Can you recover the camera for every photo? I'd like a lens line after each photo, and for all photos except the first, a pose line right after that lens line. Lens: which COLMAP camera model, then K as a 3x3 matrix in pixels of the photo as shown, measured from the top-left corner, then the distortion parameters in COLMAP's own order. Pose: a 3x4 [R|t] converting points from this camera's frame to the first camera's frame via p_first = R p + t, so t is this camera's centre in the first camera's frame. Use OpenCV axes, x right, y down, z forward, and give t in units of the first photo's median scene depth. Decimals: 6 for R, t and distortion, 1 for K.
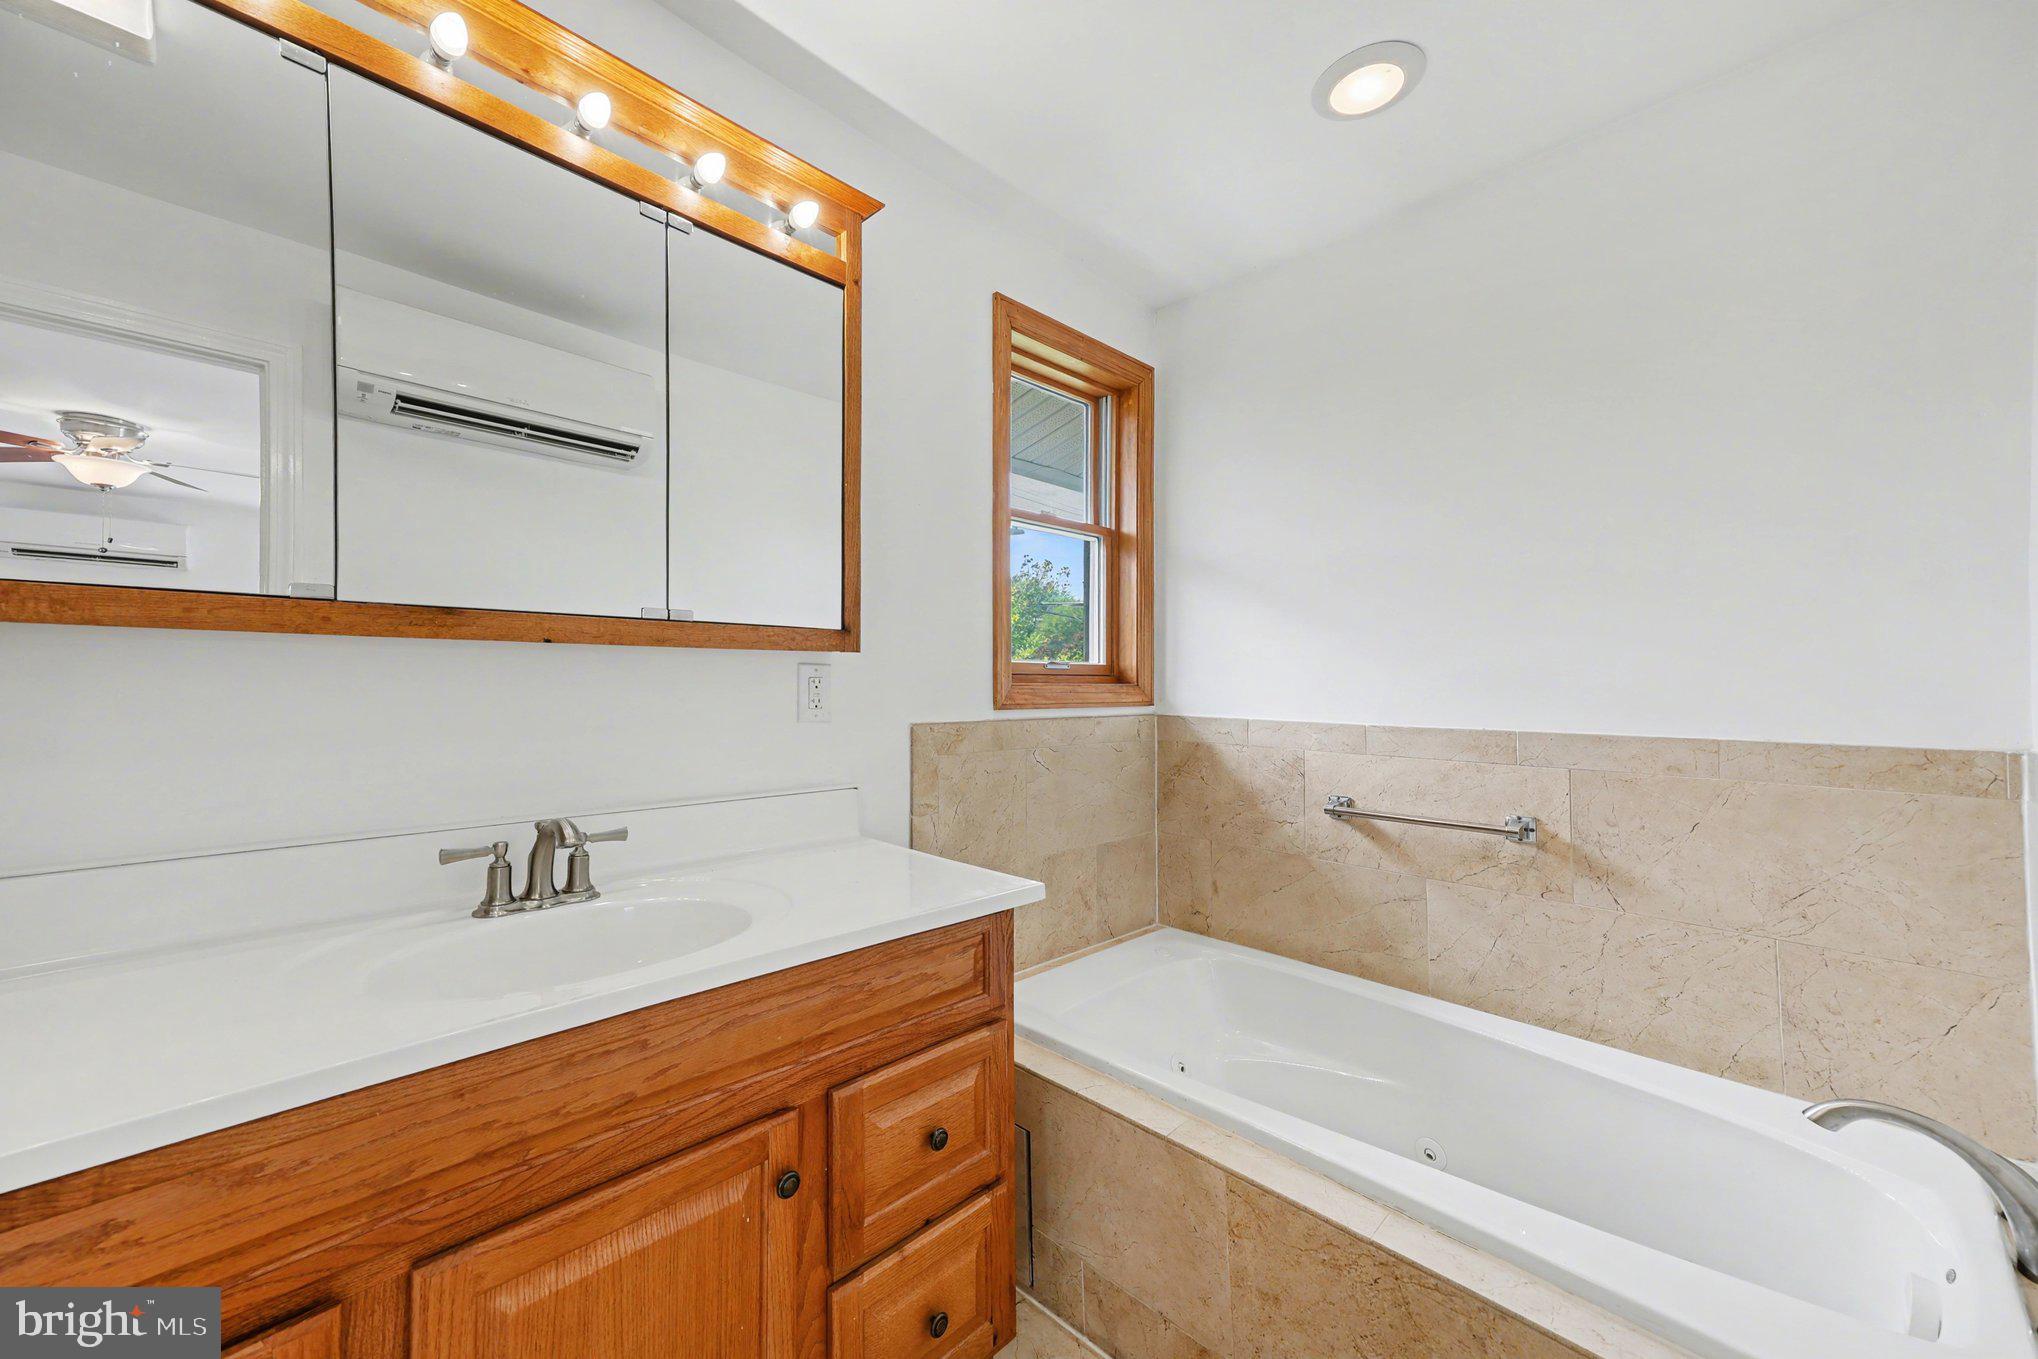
lens RADIAL K [[776.8, 0, 1014.7], [0, 776.8, 682.6], [0, 0, 1]] dist [0.034664, 0.000171]
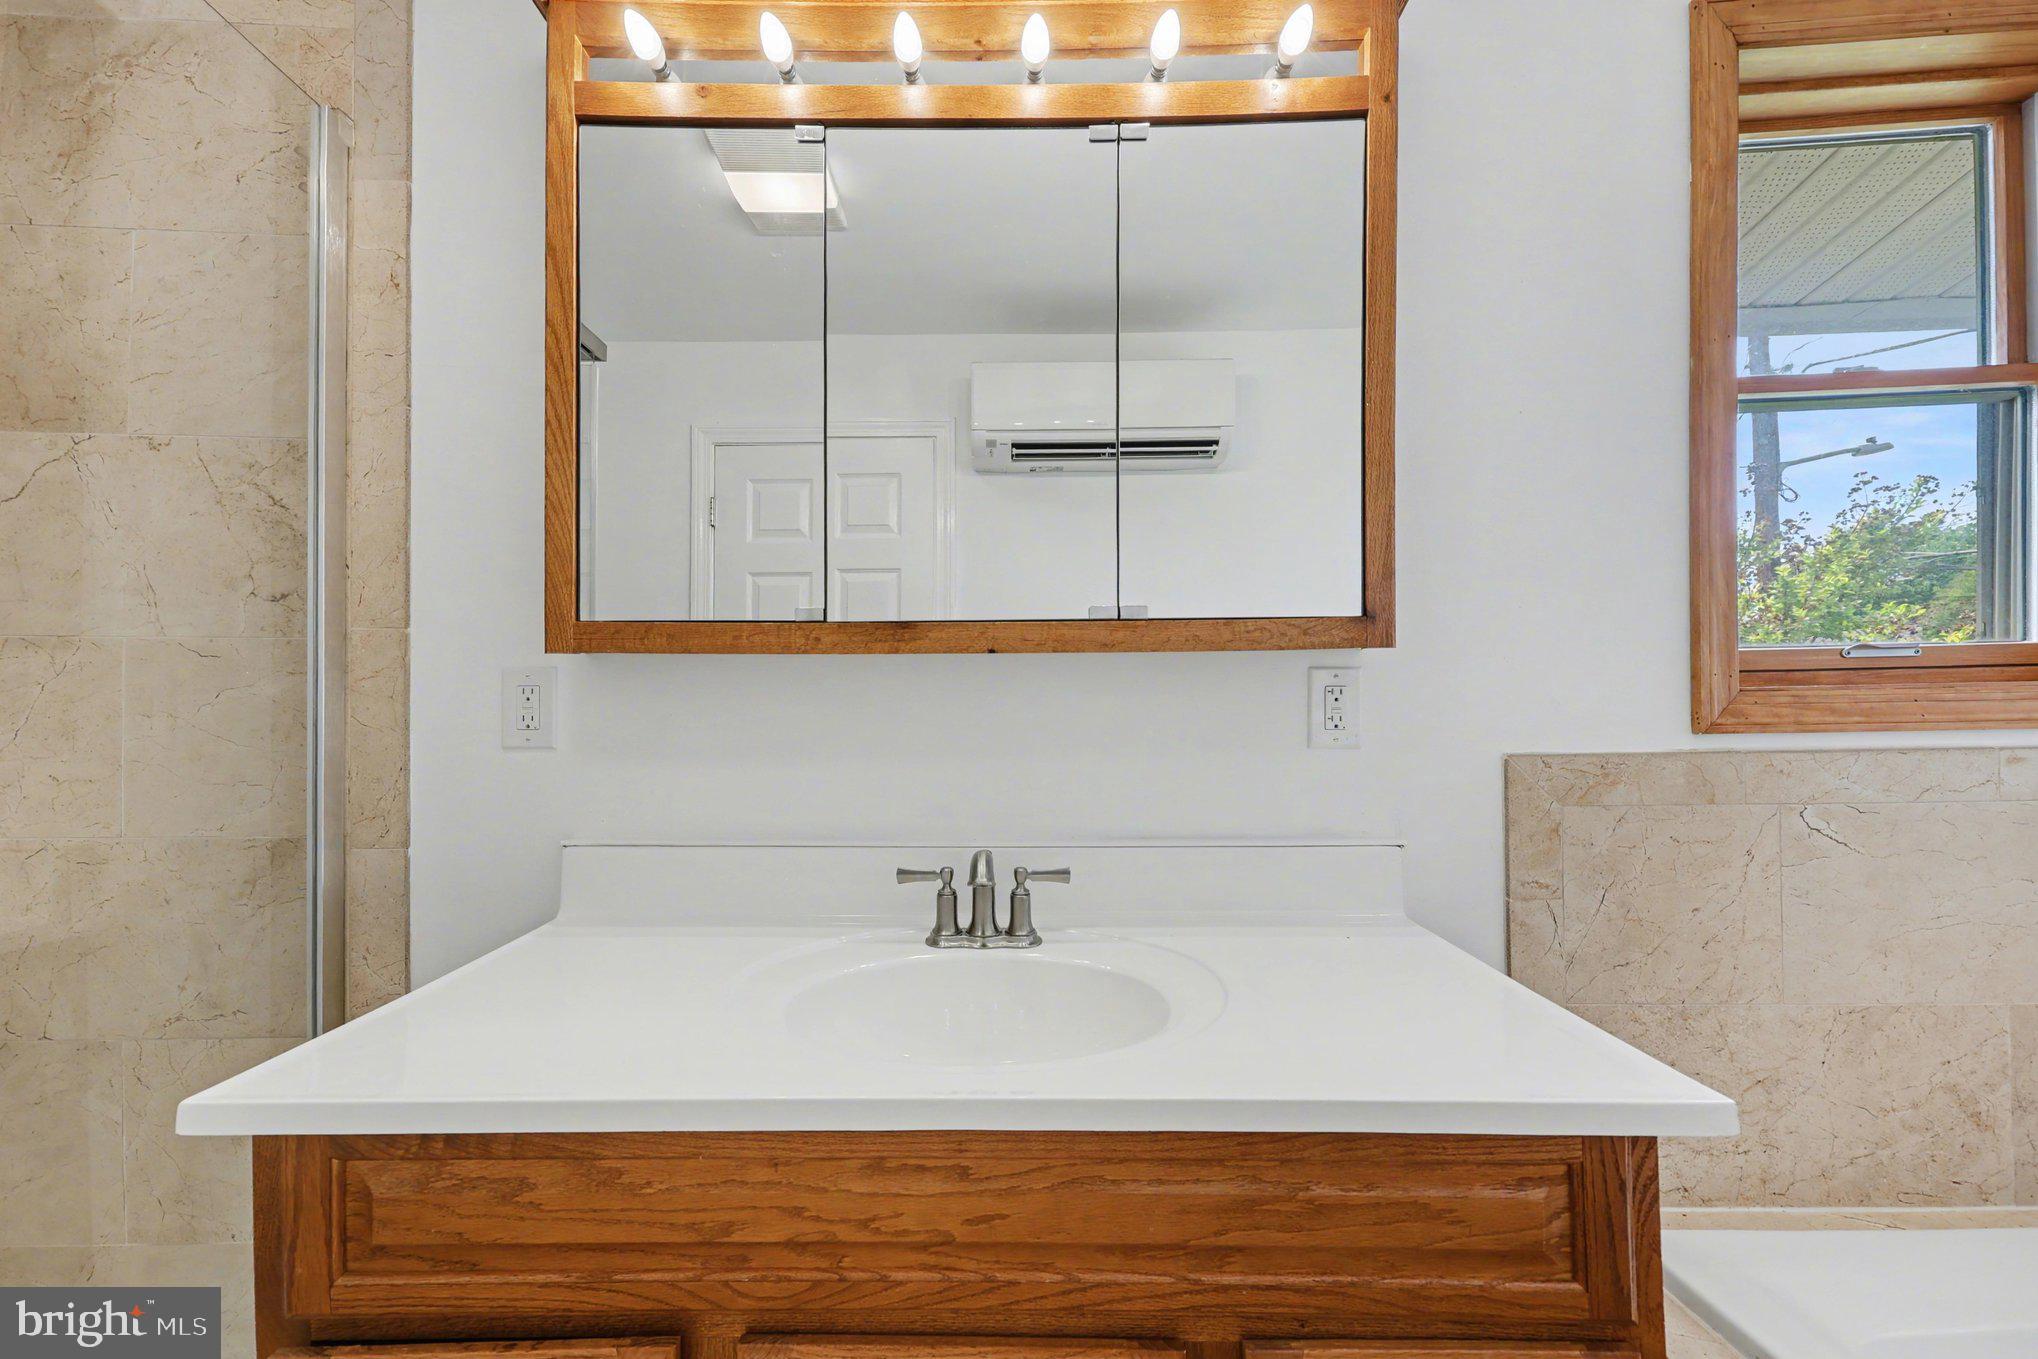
lens RADIAL K [[849.3, 0, 1004.4], [0, 849.3, 685.4], [0, 0, 1]] dist [0.015886, -0.000114]
pose [[0.709715, -0.013461, -0.704361, 0.081804], [0.012407, 0.999901, -0.006608, -0.005649], [0.704380, -0.004050, 0.709812, 0.242559]]
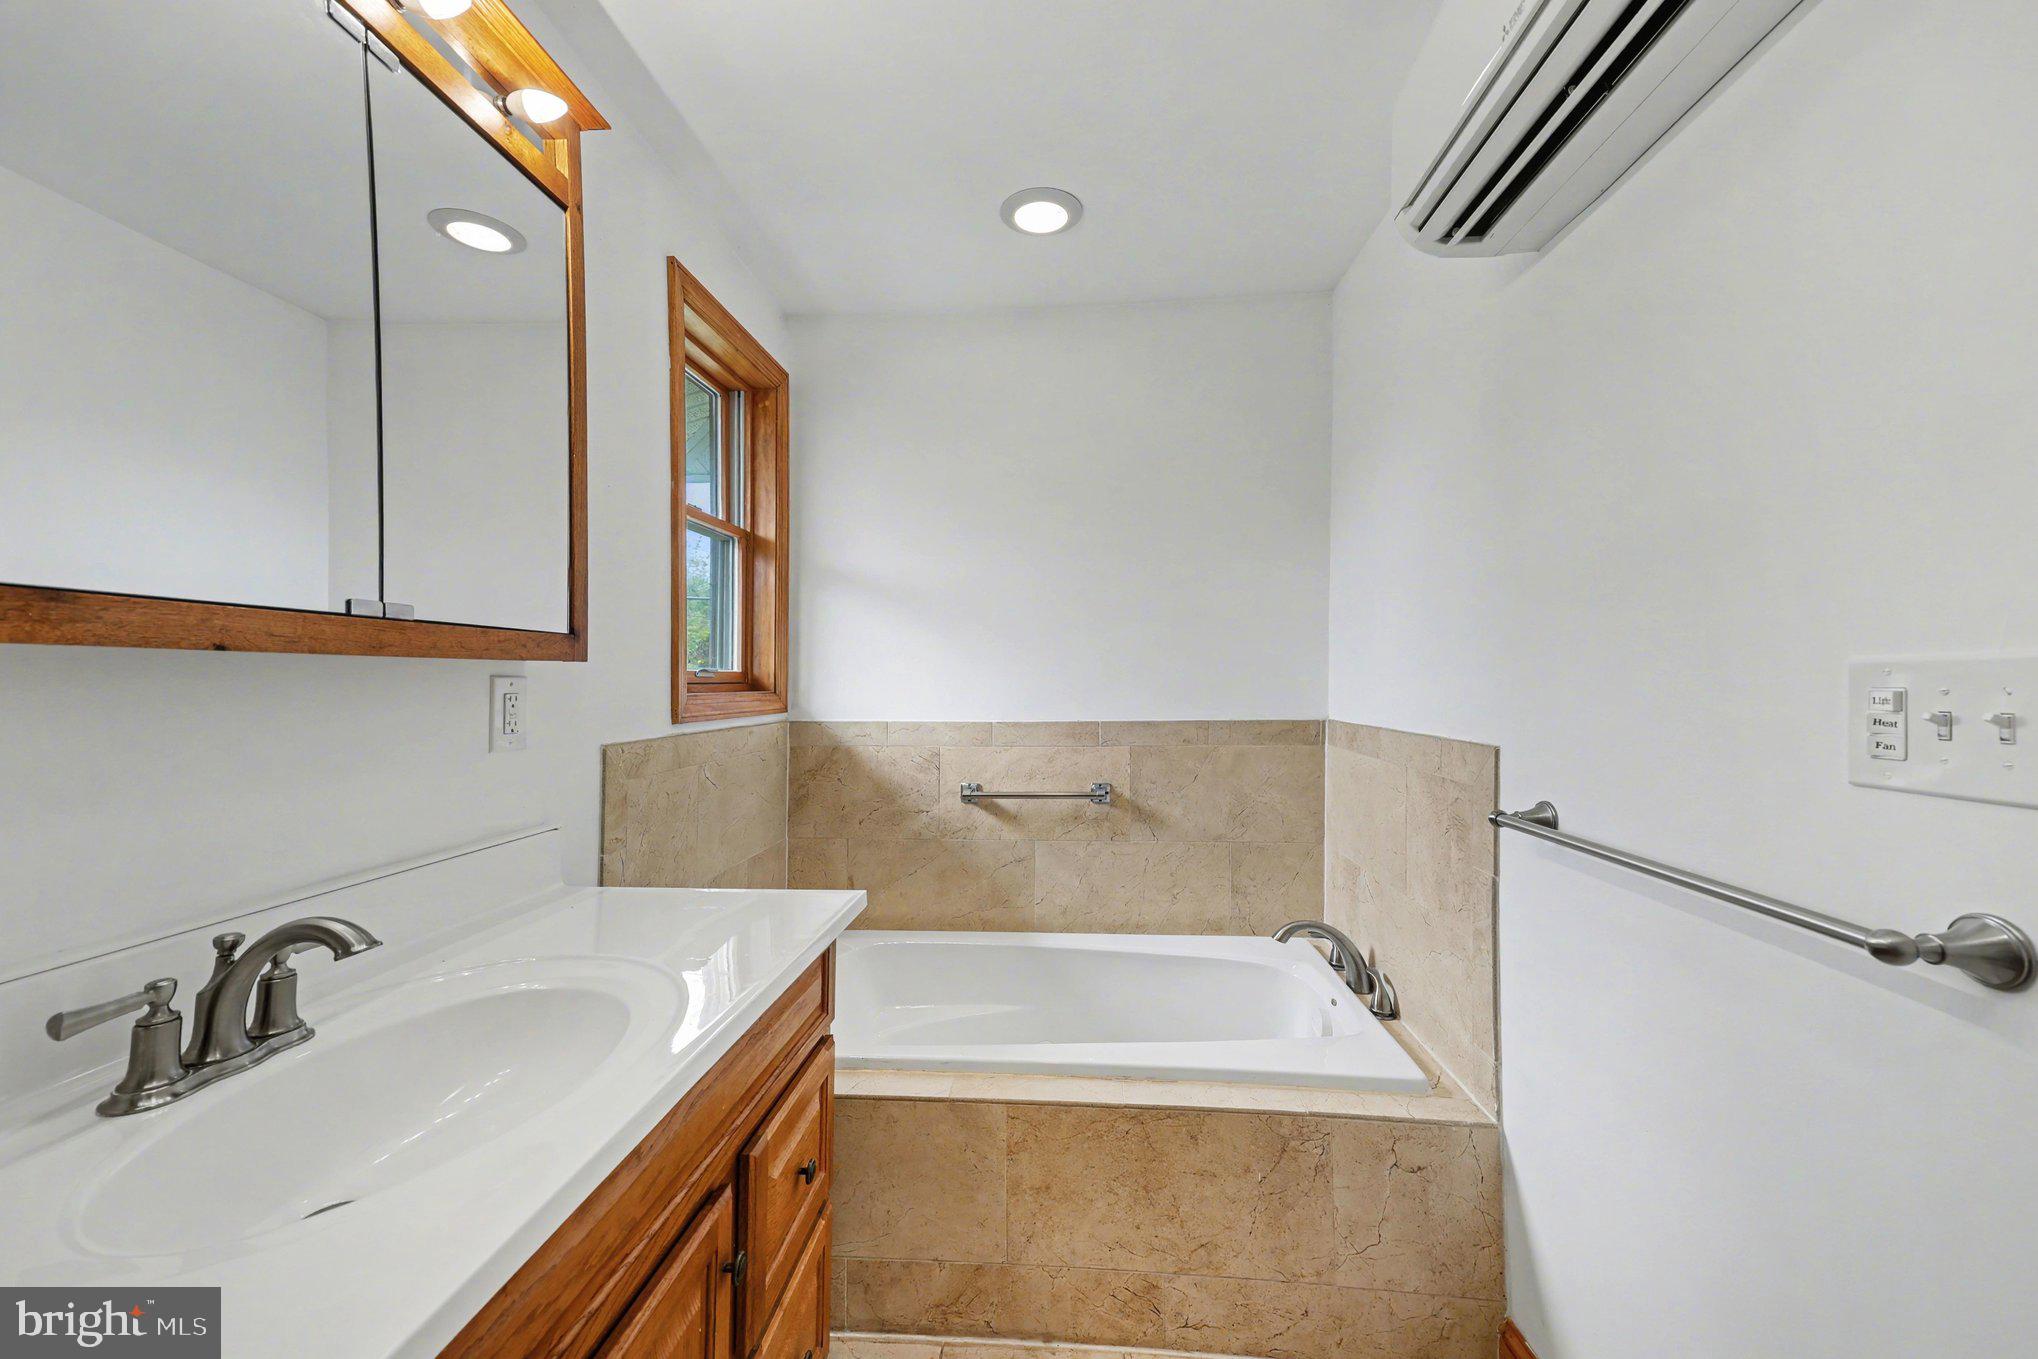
lens RADIAL K [[784.0, 0, 1009.6], [0, 784.0, 686.3], [0, 0, 1]] dist [0.033082, 0.000079]
pose [[0.761747, -0.015909, 0.647679, -0.406111], [0.012689, 0.999873, 0.009636, -0.015490], [-0.647751, 0.000878, 0.761852, 0.075453]]
